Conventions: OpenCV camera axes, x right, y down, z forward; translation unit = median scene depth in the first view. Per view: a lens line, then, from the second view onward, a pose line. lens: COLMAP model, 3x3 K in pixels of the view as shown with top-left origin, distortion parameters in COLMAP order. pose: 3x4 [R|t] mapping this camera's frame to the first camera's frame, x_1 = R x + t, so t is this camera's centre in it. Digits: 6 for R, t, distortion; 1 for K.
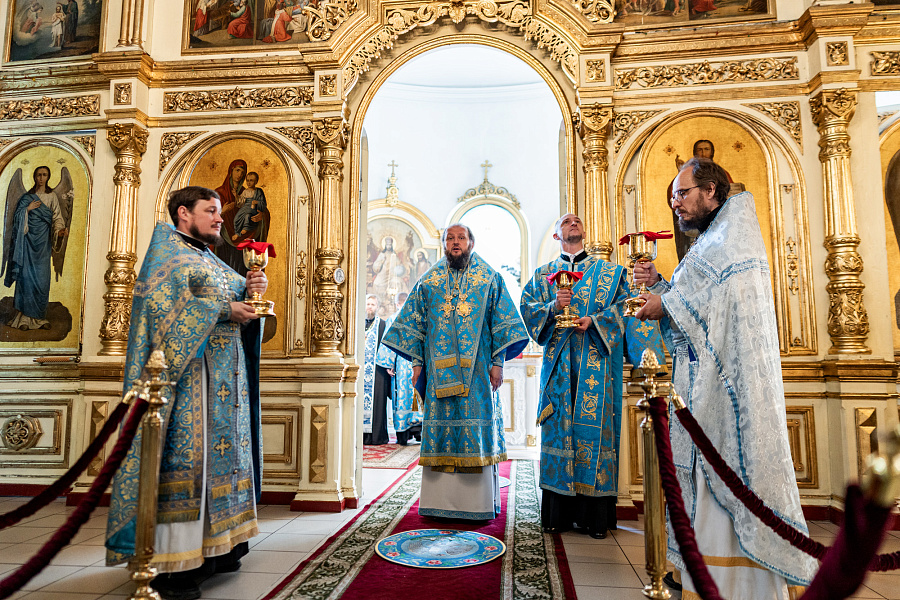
lens RADIAL K [[592.7, 0, 449.5], [0, 592.7, 299.1], [0, 0, 1]] dist [-0.005890, 0.006622]
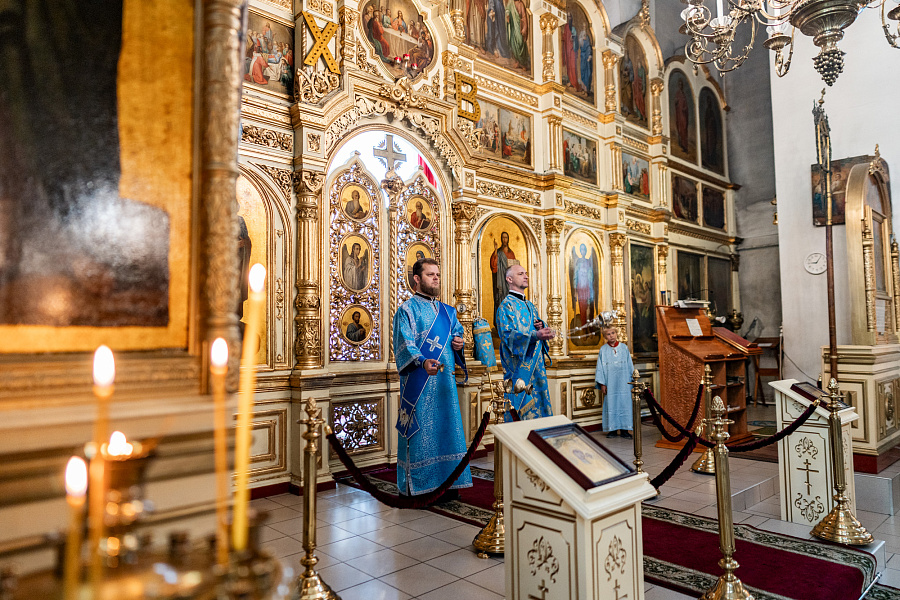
lens RADIAL K [[592.7, 0, 446.0], [0, 592.7, 300.9], [0, 0, 1]] dist [-0.005890, 0.006622]
pose [[0.657579, 0.038089, 0.752422, -0.925008], [-0.075322, 0.997041, 0.015355, -0.080664], [-0.749611, -0.066771, 0.658502, -0.012460]]
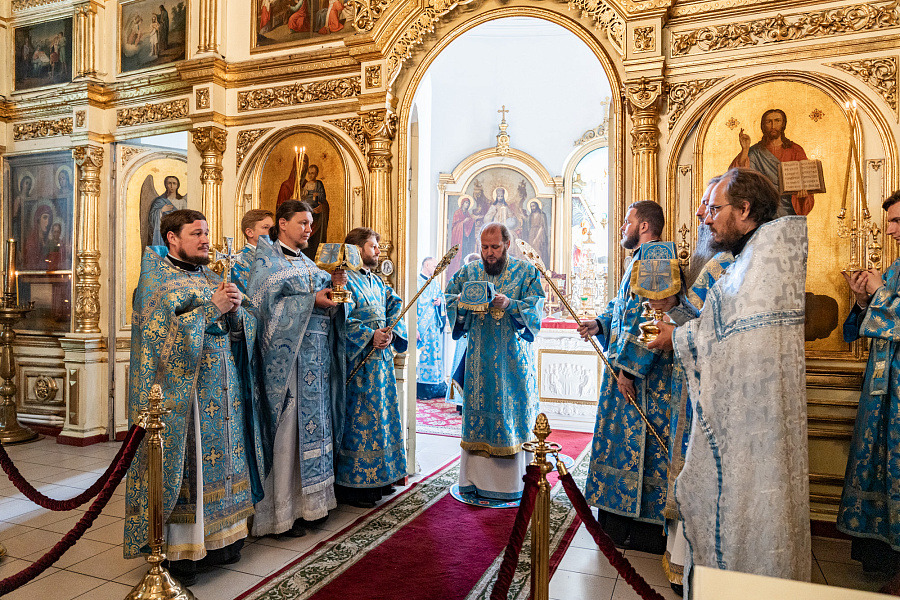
lens RADIAL K [[635.9, 0, 450.3], [0, 635.9, 293.8], [0, 0, 1]] dist [-0.023111, 0.012594]
pose [[0.963312, 0.005540, -0.268325, 0.213256], [0.024592, 0.993759, 0.108805, -0.108809], [0.267253, -0.111412, 0.957164, -0.038327]]
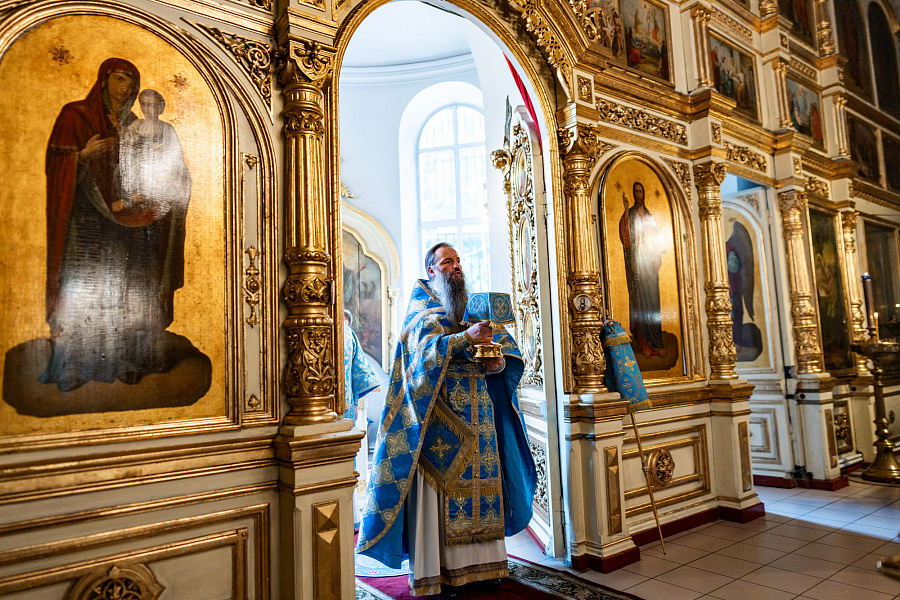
lens RADIAL K [[592.7, 0, 445.7], [0, 592.7, 303.1], [0, 0, 1]] dist [-0.005890, 0.006622]
pose [[0.729182, 0.036587, 0.683341, -0.523627], [-0.036259, 0.999233, -0.014809, -0.022339], [-0.683358, -0.013979, 0.729949, 0.436952]]
